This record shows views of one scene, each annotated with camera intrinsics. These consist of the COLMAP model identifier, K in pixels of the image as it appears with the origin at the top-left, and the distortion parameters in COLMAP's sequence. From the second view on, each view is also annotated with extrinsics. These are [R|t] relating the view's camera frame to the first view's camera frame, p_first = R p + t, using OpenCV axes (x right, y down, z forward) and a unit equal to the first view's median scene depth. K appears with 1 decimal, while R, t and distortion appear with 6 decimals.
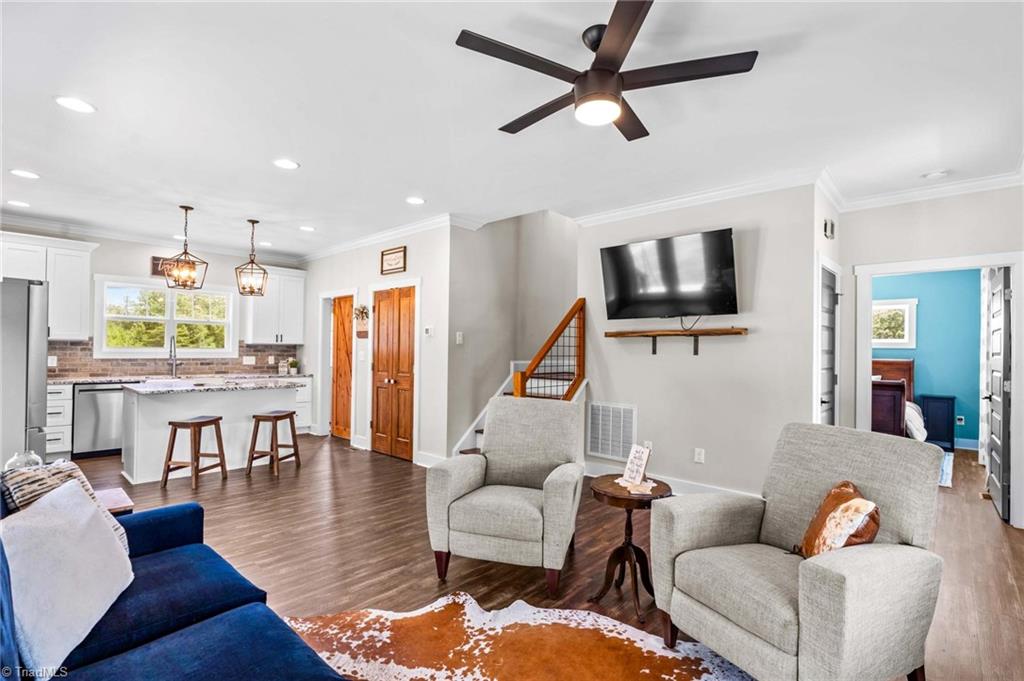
lens RADIAL K [[479.4, 0, 489.0], [0, 479.4, 346.8], [0, 0, 1]] dist [-0.008883, -0.000095]
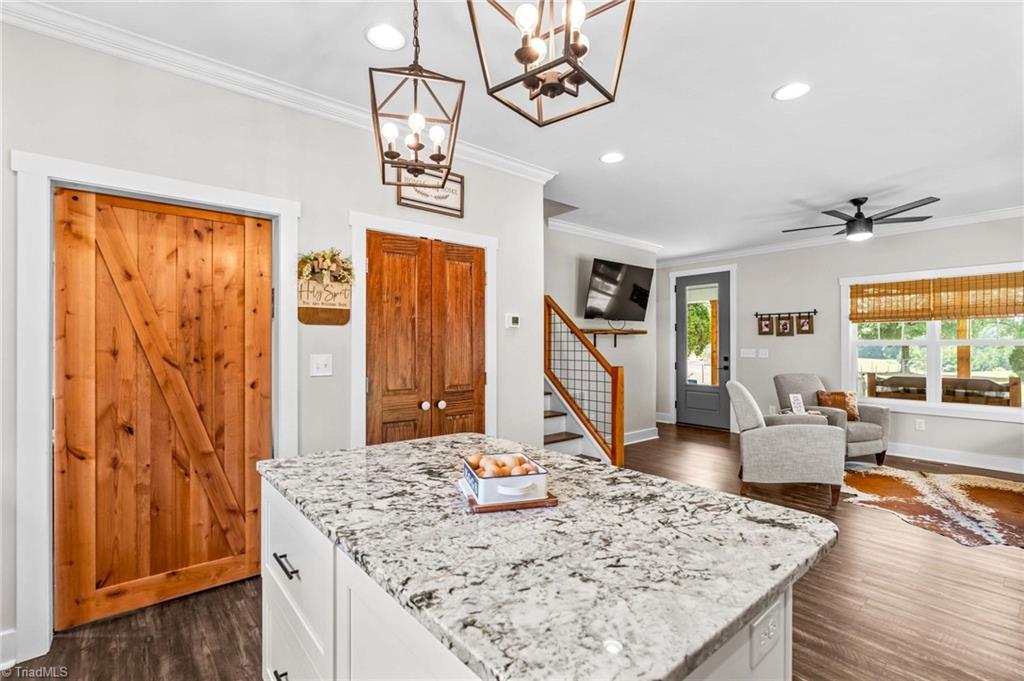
lens RADIAL K [[471.8, 0, 521.4], [0, 471.8, 344.2], [0, 0, 1]] dist [-0.010689, 0.004788]
pose [[0.090267, -0.013047, 0.995832, -1.007588], [-0.005980, 0.999889, 0.013642, -0.009627], [-0.995900, -0.007187, 0.090179, 1.151567]]
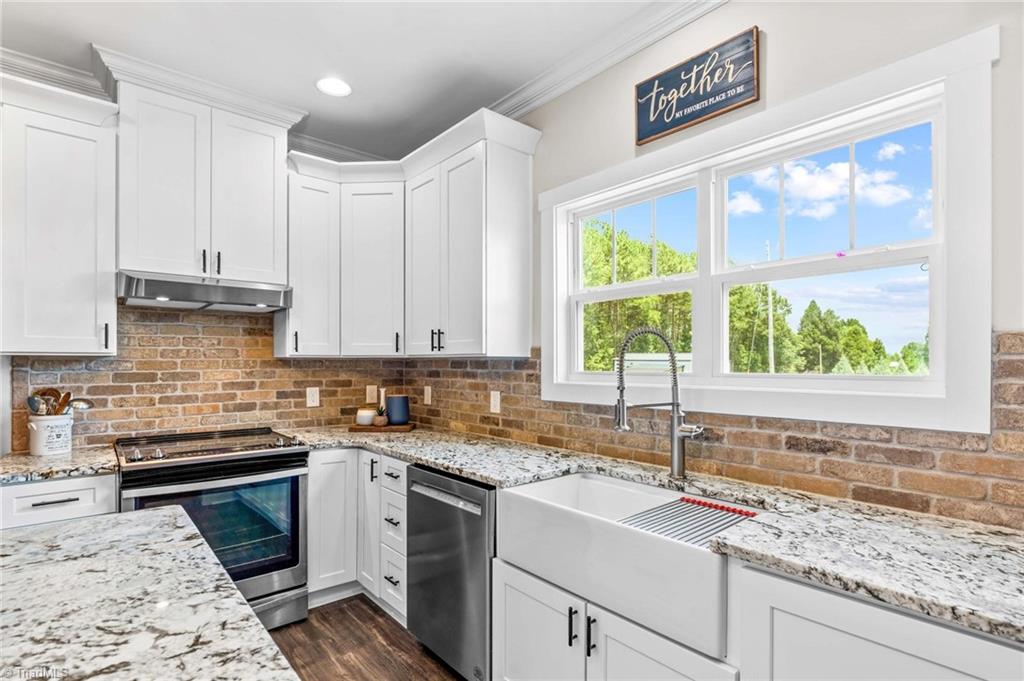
lens RADIAL K [[494.4, 0, 525.0], [0, 494.4, 364.1], [0, 0, 1]] dist [-0.014423, 0.001364]
pose [[-0.063871, -0.015060, -0.997845, -0.563073], [0.004377, 0.999872, -0.015371, 0.000128], [0.997949, -0.005350, -0.063797, 1.409758]]
